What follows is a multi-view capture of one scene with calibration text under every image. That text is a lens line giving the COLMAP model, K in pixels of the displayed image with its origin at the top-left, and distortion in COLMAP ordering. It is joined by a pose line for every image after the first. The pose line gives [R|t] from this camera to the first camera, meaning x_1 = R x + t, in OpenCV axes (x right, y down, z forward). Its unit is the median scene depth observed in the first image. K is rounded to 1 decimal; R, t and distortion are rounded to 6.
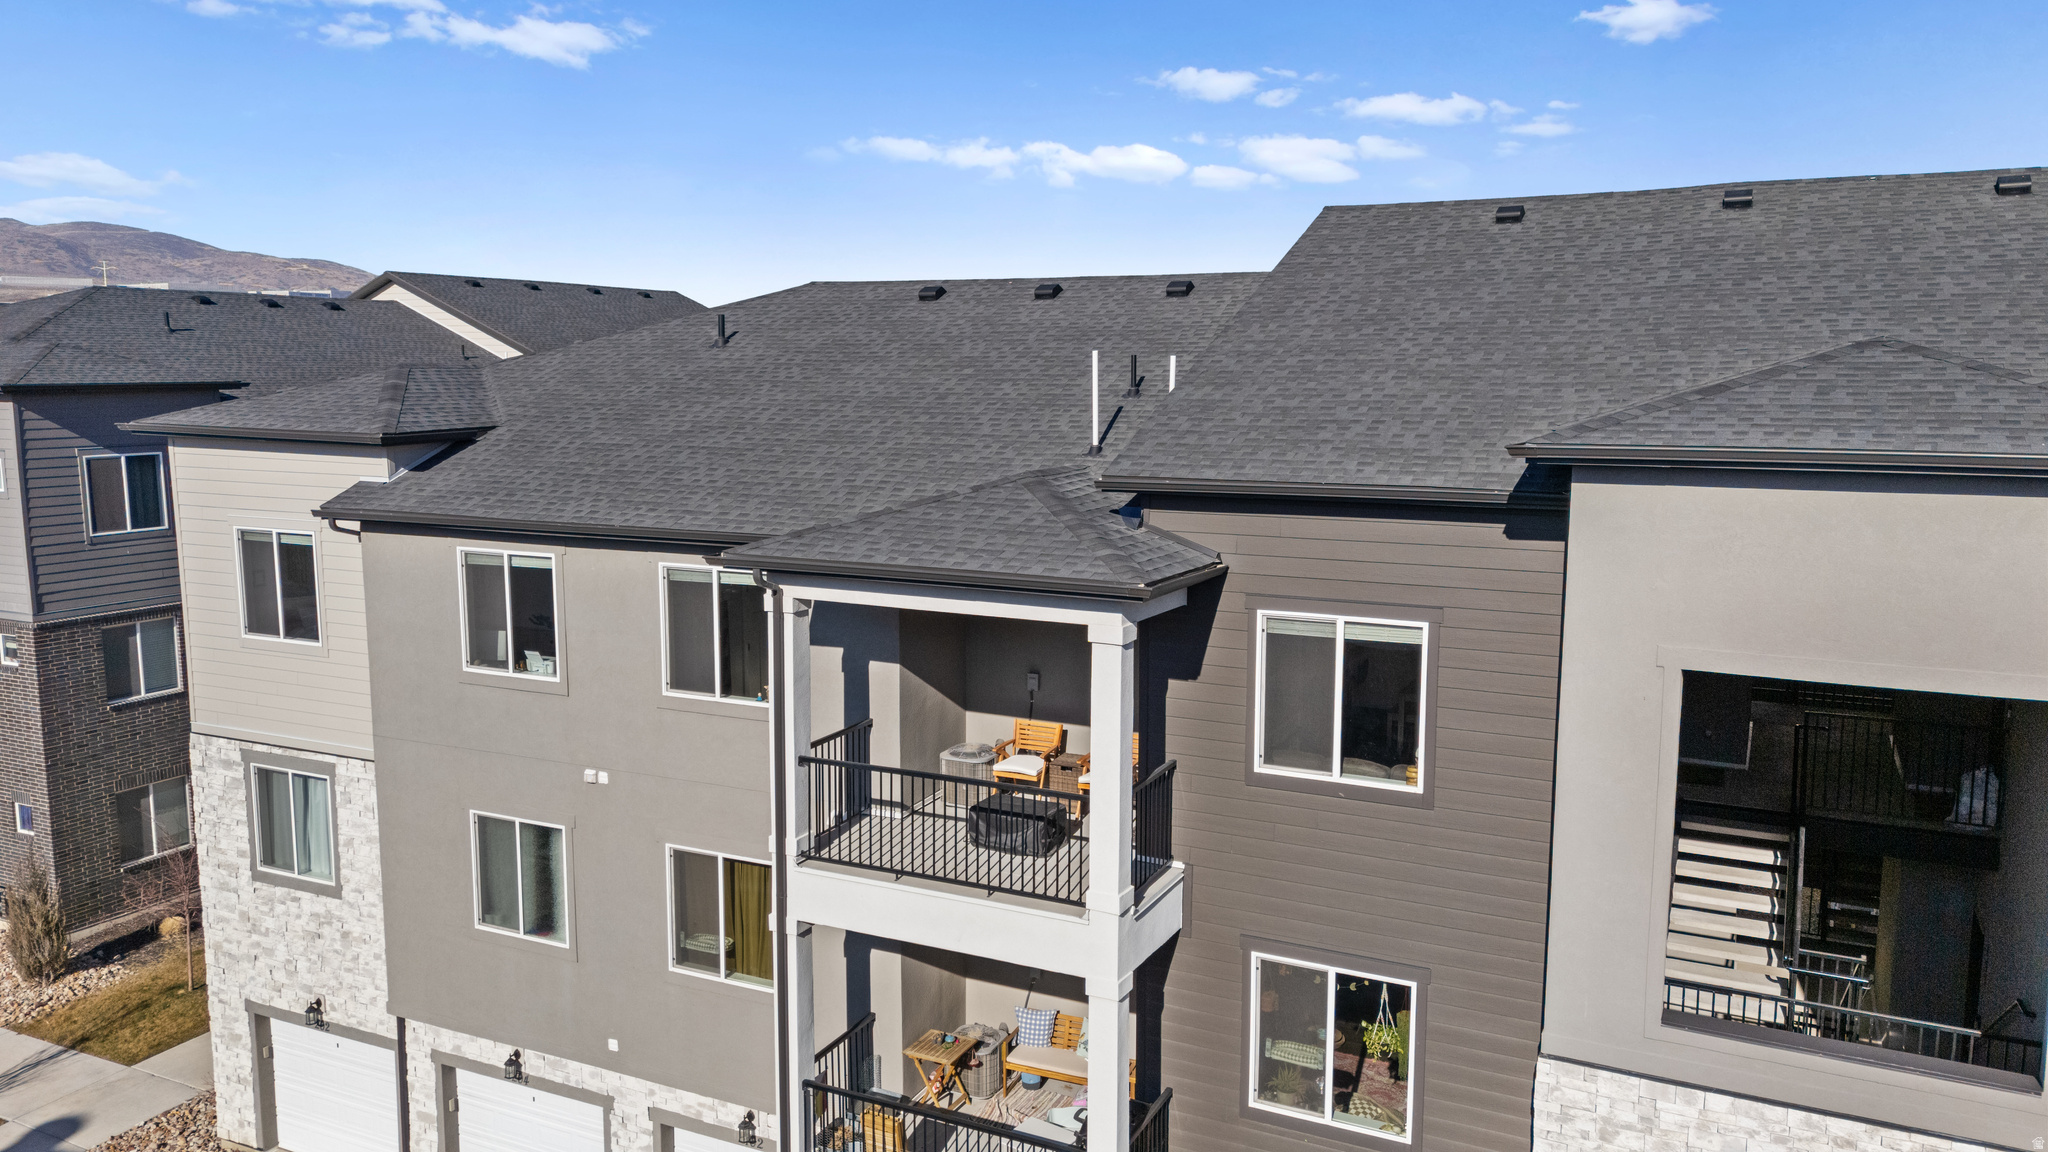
lens RADIAL K [[1526.6, 0, 1024.0], [0, 1526.6, 576.0], [0, 0, 1]] dist [0.063148, -0.055489]
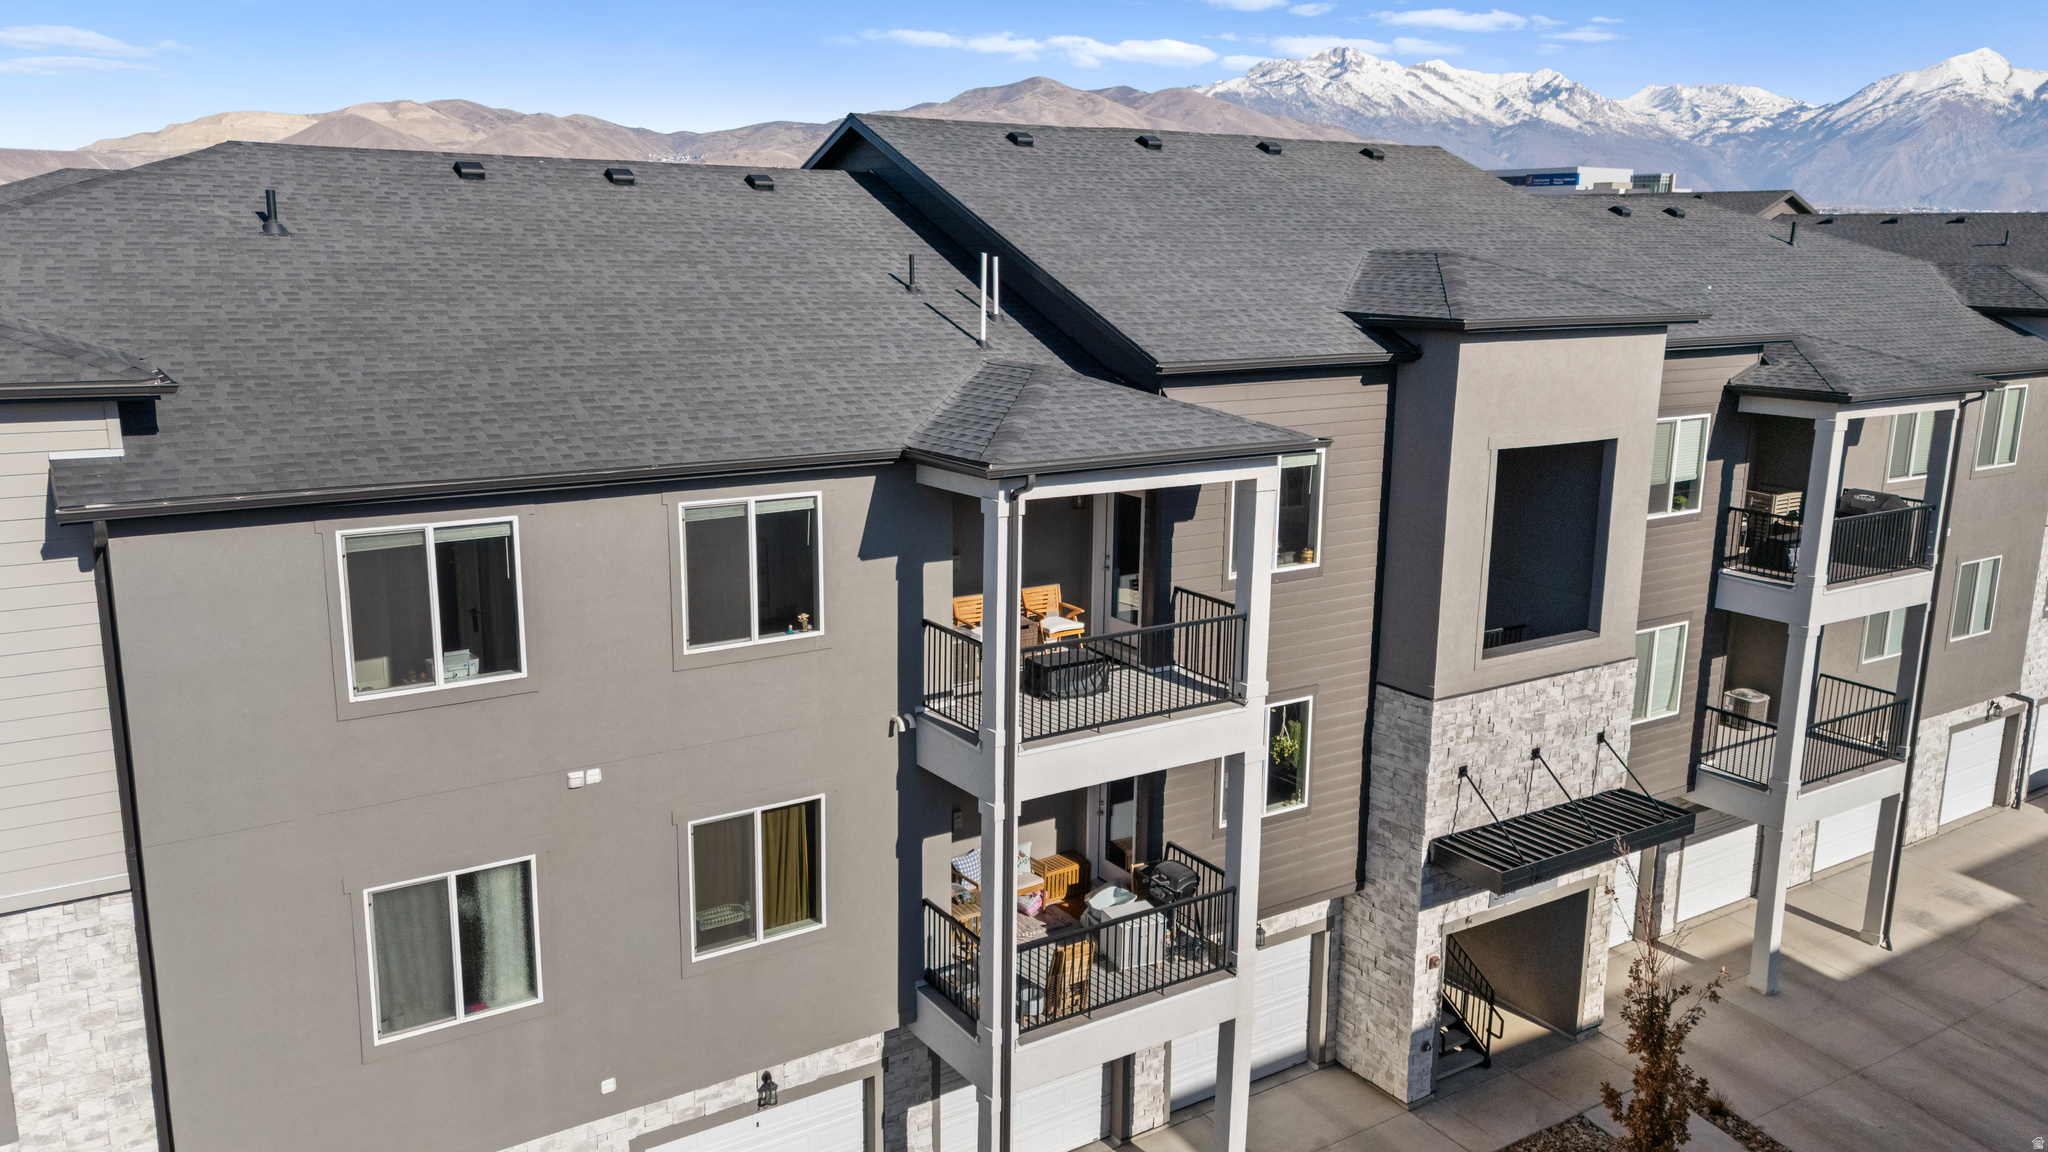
lens RADIAL K [[1513.1, 0, 1024.0], [0, 1513.1, 576.0], [0, 0, 1]] dist [0.089079, -0.095757]
pose [[0.497223, -0.179302, 0.848893, -0.890985], [0.112589, 0.983474, 0.141781, -0.069166], [-0.860287, 0.025079, 0.509193, 0.404029]]
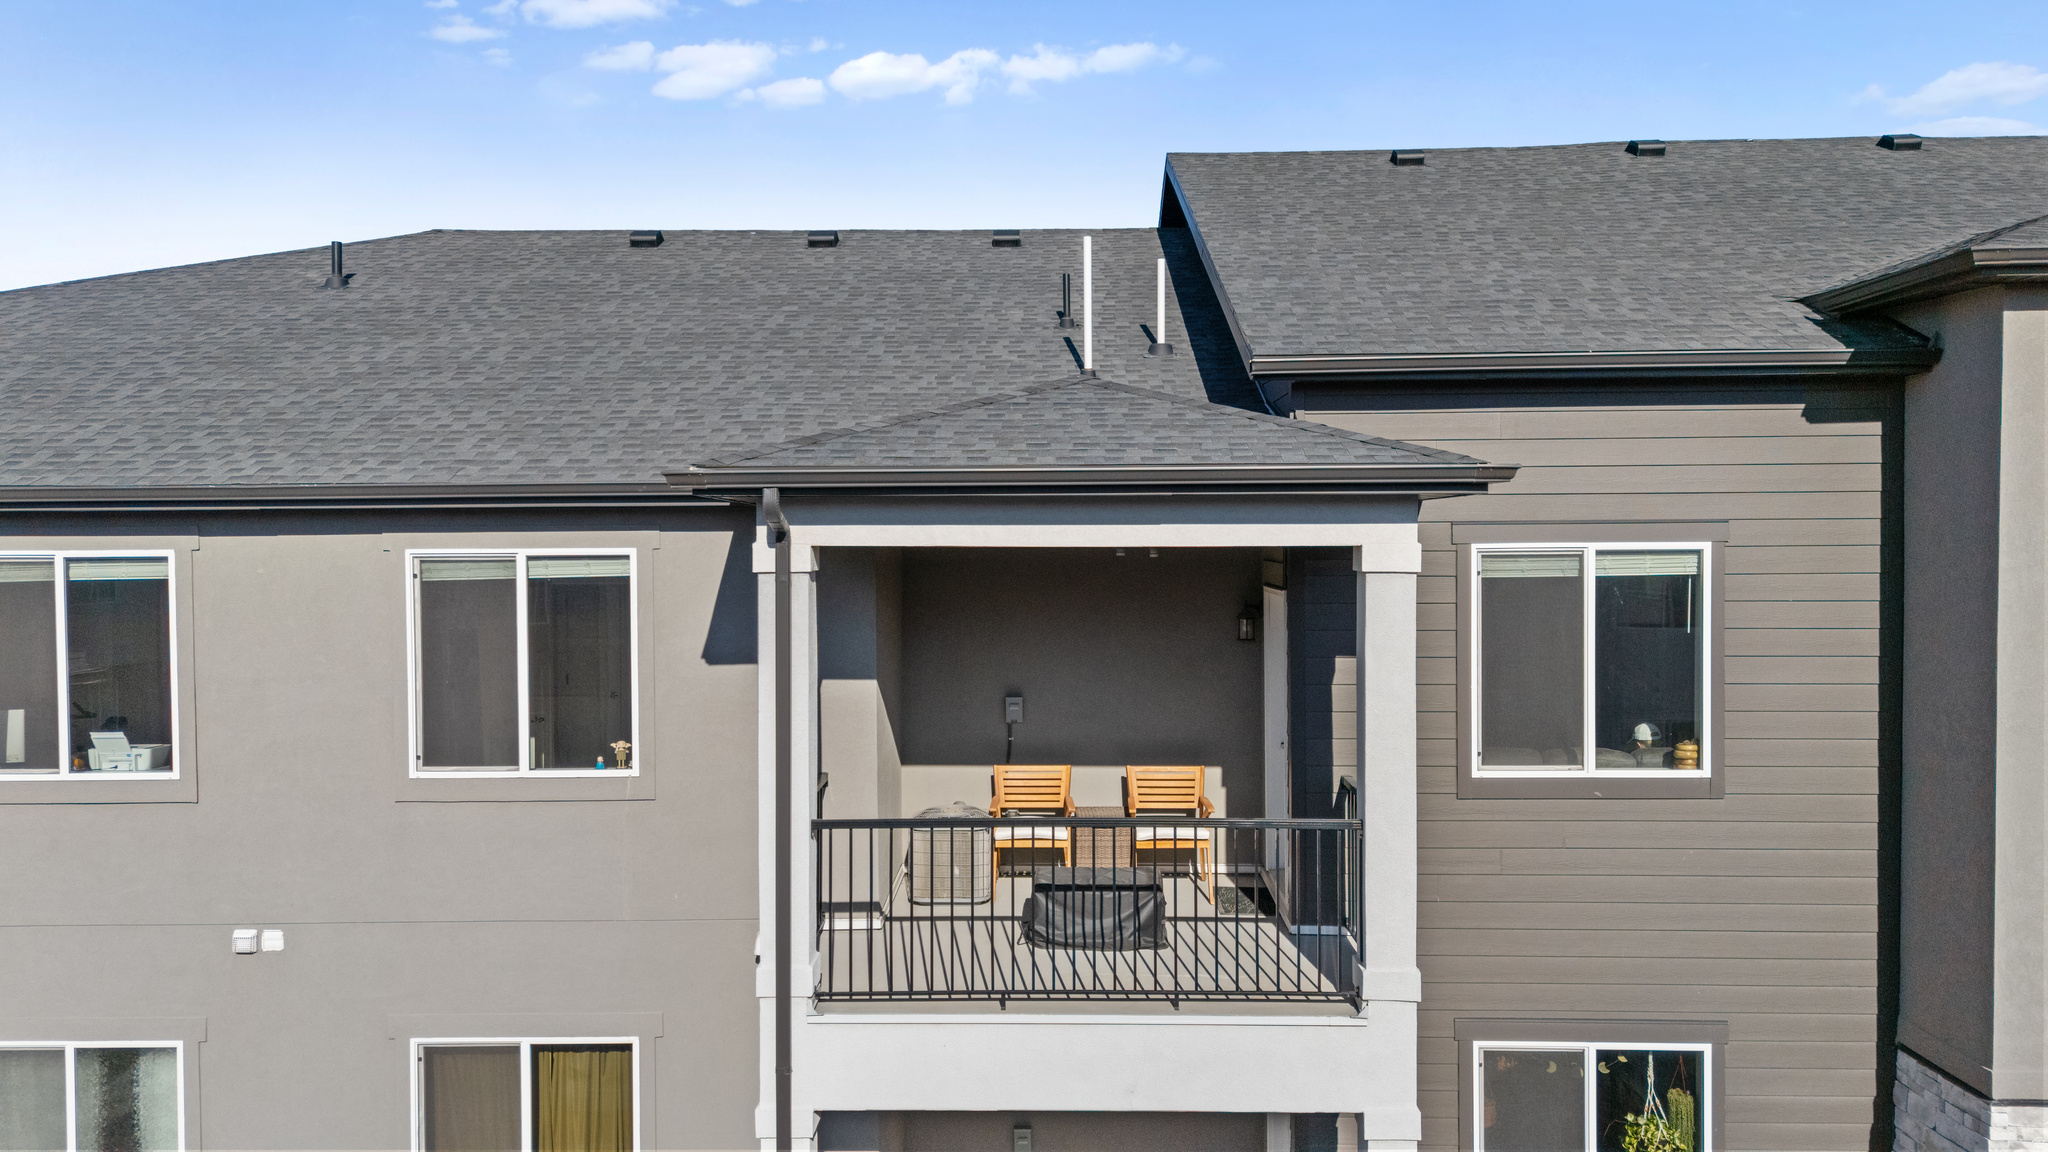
lens RADIAL K [[1537.6, 0, 1024.0], [0, 1537.6, 576.0], [0, 0, 1]] dist [0.025446, -0.000103]
pose [[0.902565, -0.020209, 0.430079, -0.284220], [0.068044, 0.993040, -0.096136, 0.075865], [-0.425143, 0.116033, 0.897658, 0.371170]]
